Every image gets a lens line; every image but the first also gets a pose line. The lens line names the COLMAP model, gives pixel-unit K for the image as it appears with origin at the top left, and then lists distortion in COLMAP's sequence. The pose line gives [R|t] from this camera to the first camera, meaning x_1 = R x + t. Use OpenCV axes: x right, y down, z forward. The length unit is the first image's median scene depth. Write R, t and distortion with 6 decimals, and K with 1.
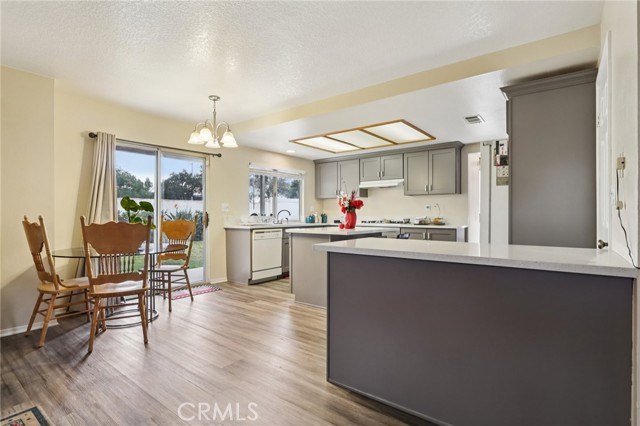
lens RADIAL K [[322.5, 0, 321.1], [0, 322.5, 211.5], [0, 0, 1]] dist [-0.014332, 0.002246]
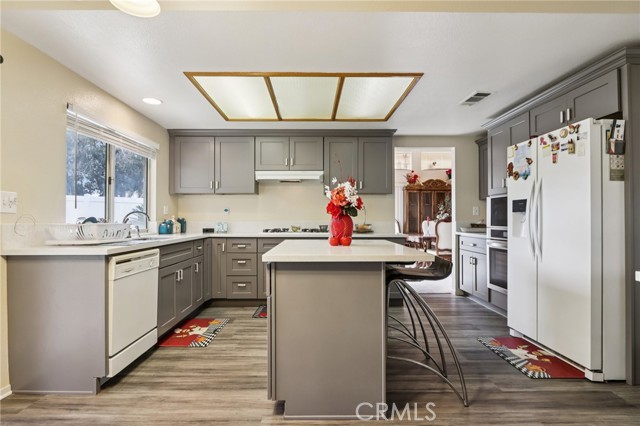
lens RADIAL K [[322.5, 0, 310.5], [0, 322.5, 217.2], [0, 0, 1]] dist [-0.014332, 0.002246]
pose [[0.781342, 0.003805, 0.624092, -0.250407], [-0.006379, 0.999978, 0.001891, 0.003381], [-0.624071, -0.005458, 0.781349, 0.483334]]
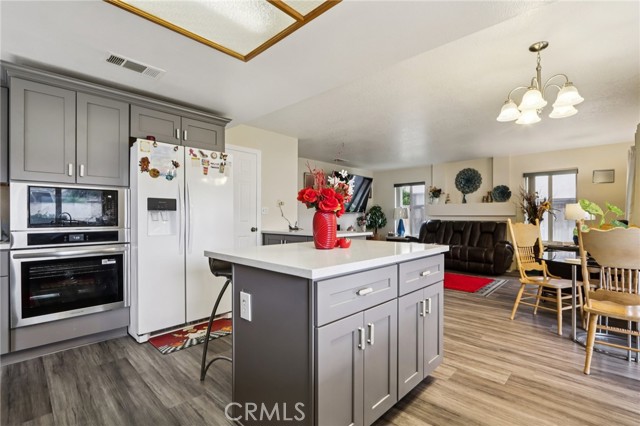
lens RADIAL K [[303.8, 0, 317.9], [0, 303.8, 218.3], [0, 0, 1]] dist [-0.011817, 0.000759]
pose [[-0.996242, -0.000132, 0.086618, 0.043748], [-0.000391, 0.999996, -0.002967, 0.007929], [-0.086618, -0.002990, -0.996237, 1.158917]]
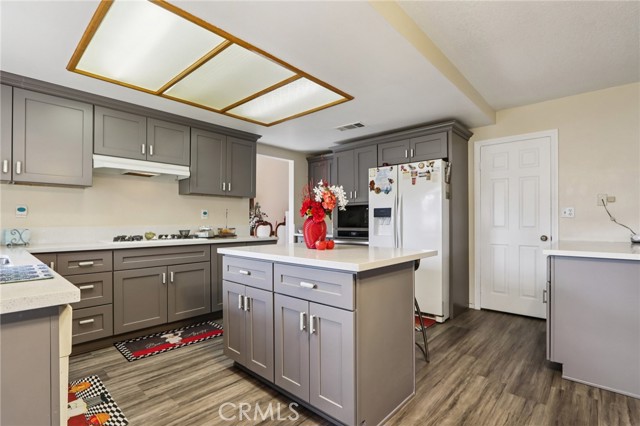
lens RADIAL K [[303.8, 0, 315.1], [0, 303.8, 222.3], [0, 0, 1]] dist [-0.011817, 0.000759]
pose [[0.077431, -0.000898, 0.996997, -0.351238], [-0.006308, 0.999979, 0.001390, 0.005335], [-0.996978, -0.006397, 0.077423, 0.777174]]
